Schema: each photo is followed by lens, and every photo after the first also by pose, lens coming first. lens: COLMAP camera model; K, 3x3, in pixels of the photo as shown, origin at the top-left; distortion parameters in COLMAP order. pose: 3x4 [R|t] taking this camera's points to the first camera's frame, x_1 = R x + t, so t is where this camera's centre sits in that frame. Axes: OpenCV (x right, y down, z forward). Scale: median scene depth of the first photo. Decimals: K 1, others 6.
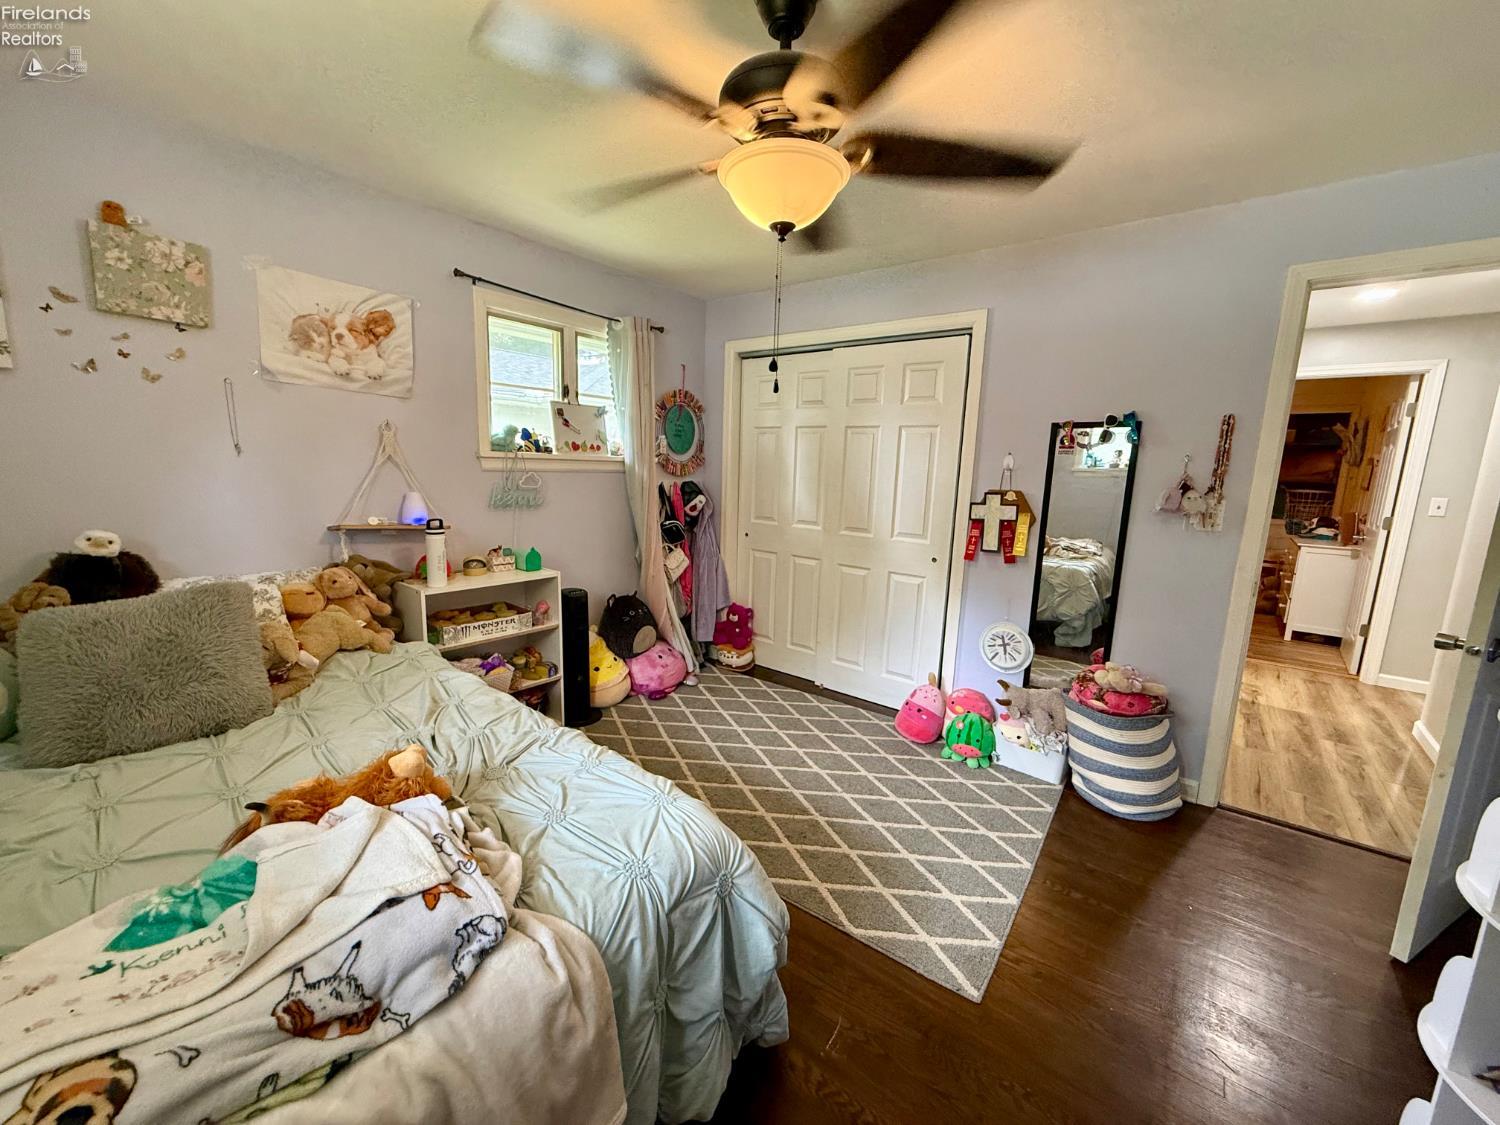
lens RADIAL K [[596.4, 0, 744.4], [0, 596.4, 560.3], [0, 0, 1]] dist [-0.003155, 0.000237]
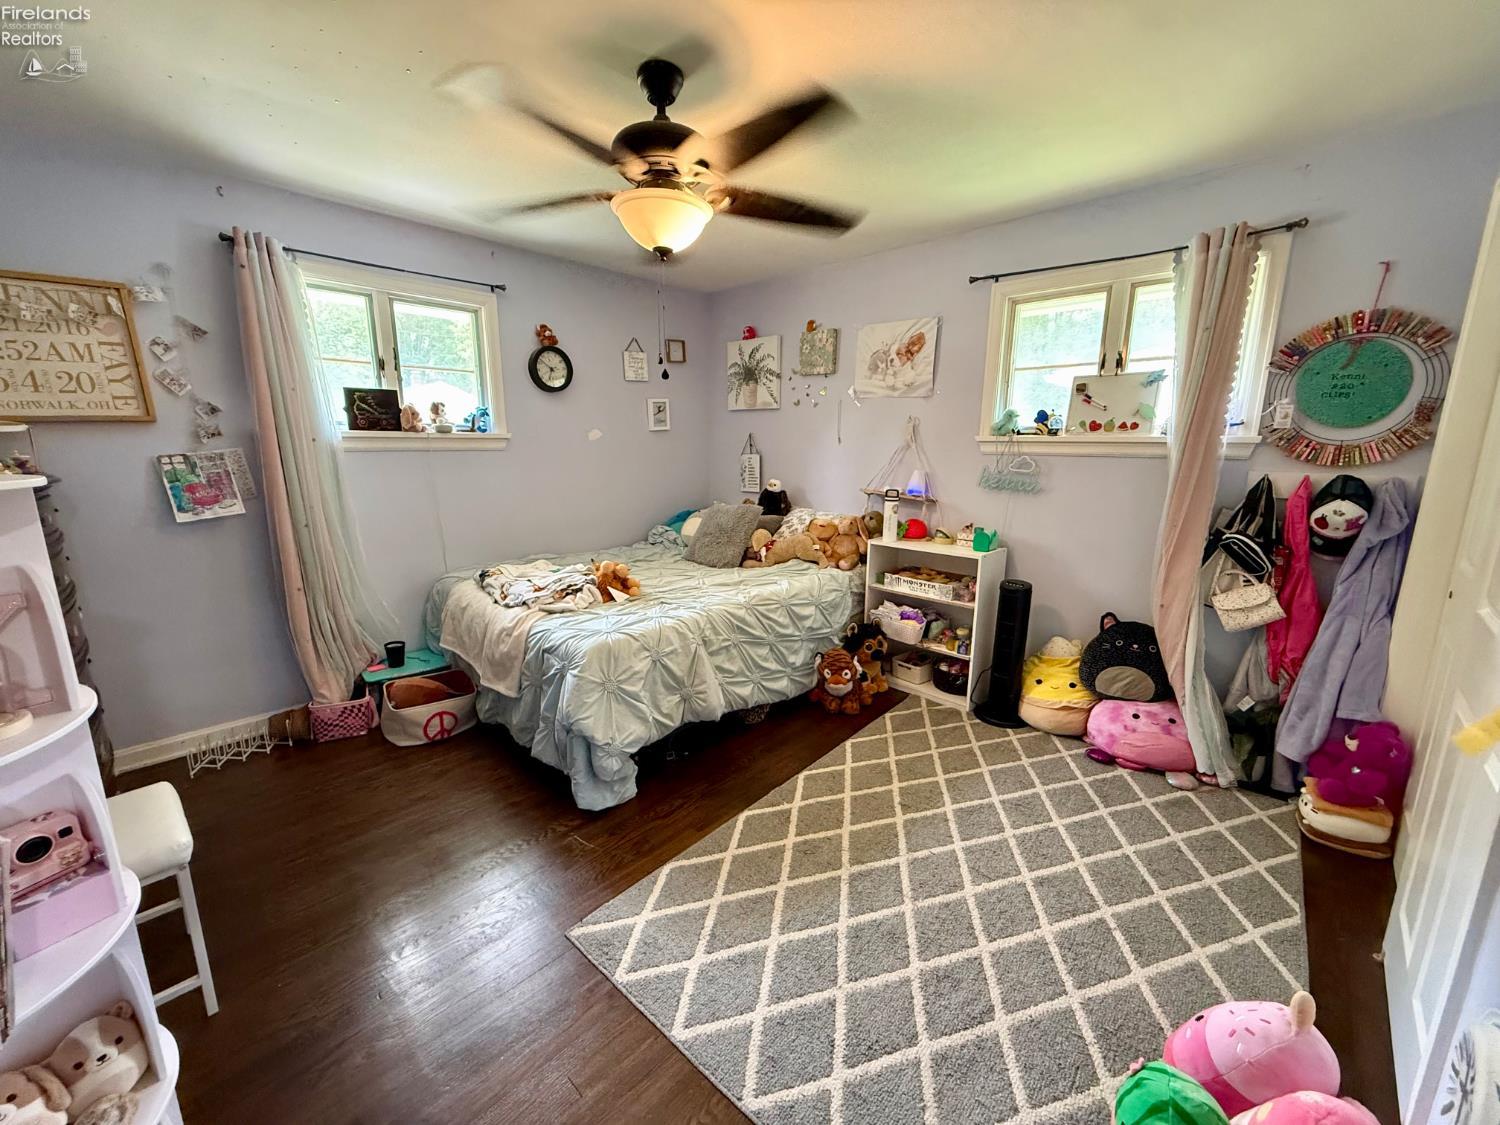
lens RADIAL K [[596.4, 0, 746.5], [0, 596.4, 559.4], [0, 0, 1]] dist [-0.003155, 0.000237]
pose [[-0.092617, 0.159724, -0.982807, 0.742148], [-0.168256, 0.970345, 0.173555, -0.084771], [0.981383, 0.181437, -0.062996, 0.718298]]
